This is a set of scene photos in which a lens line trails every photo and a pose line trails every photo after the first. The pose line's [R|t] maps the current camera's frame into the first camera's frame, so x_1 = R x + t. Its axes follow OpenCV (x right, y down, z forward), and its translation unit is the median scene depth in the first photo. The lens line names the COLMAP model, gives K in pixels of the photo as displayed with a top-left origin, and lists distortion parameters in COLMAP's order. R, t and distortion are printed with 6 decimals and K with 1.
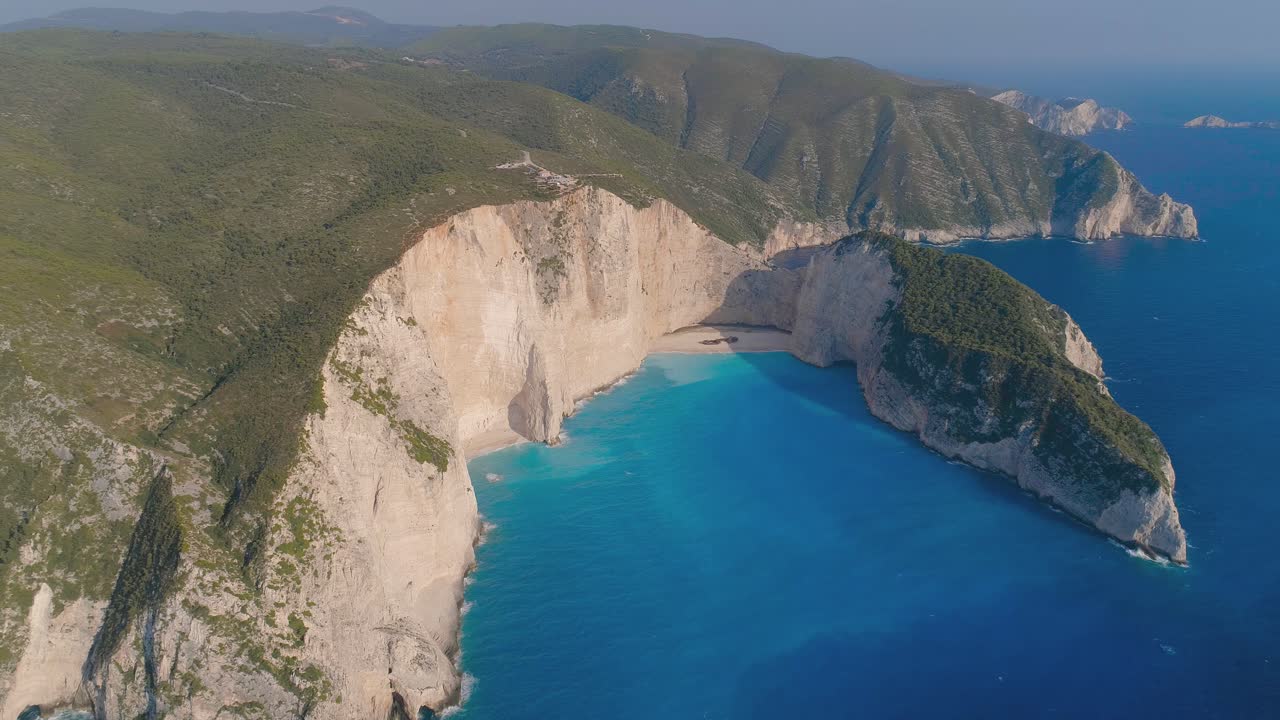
lens RADIAL K [[948.0, 0, 640.0], [0, 948.0, 360.0], [0, 0, 1]] dist [0.004681, 0.001158]
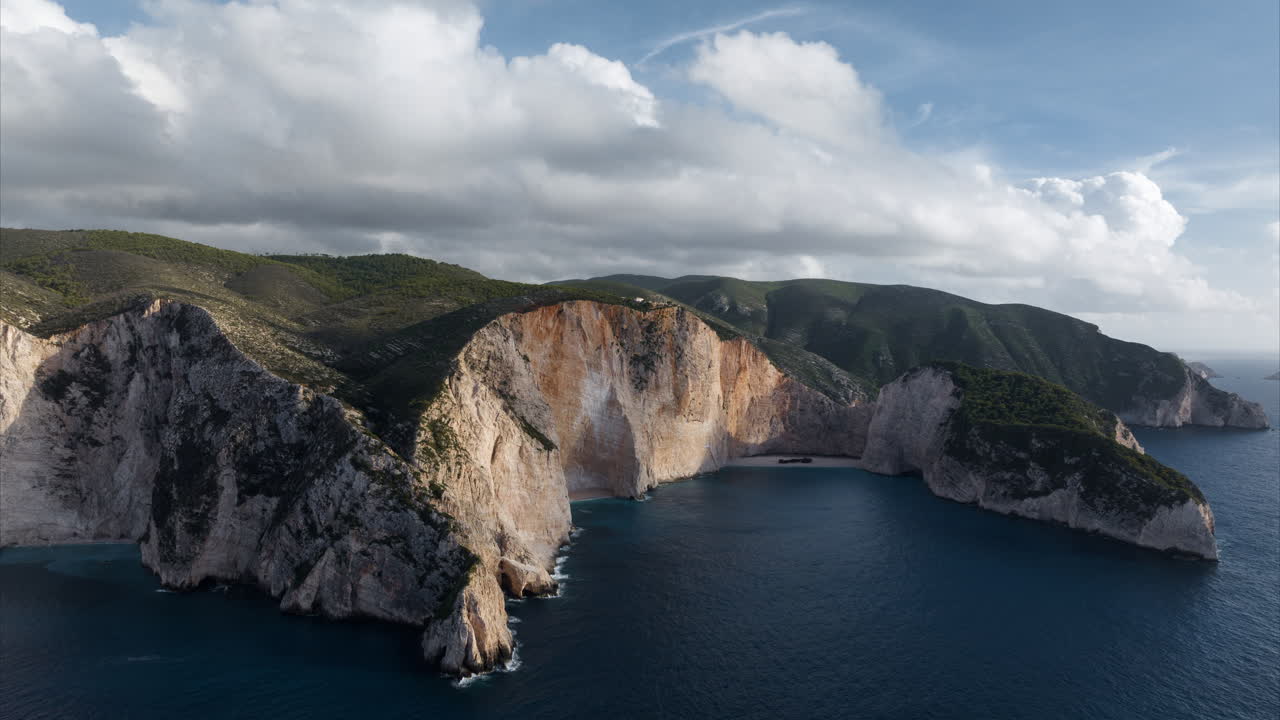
lens RADIAL K [[965.5, 0, 640.0], [0, 965.5, 360.0], [0, 0, 1]] dist [-0.007372, -0.065302]
pose [[0.995890, 0.019200, -0.088511, 0.008439], [-0.042707, 0.961353, -0.271986, 0.332440], [0.079868, 0.274648, 0.958222, -0.168708]]
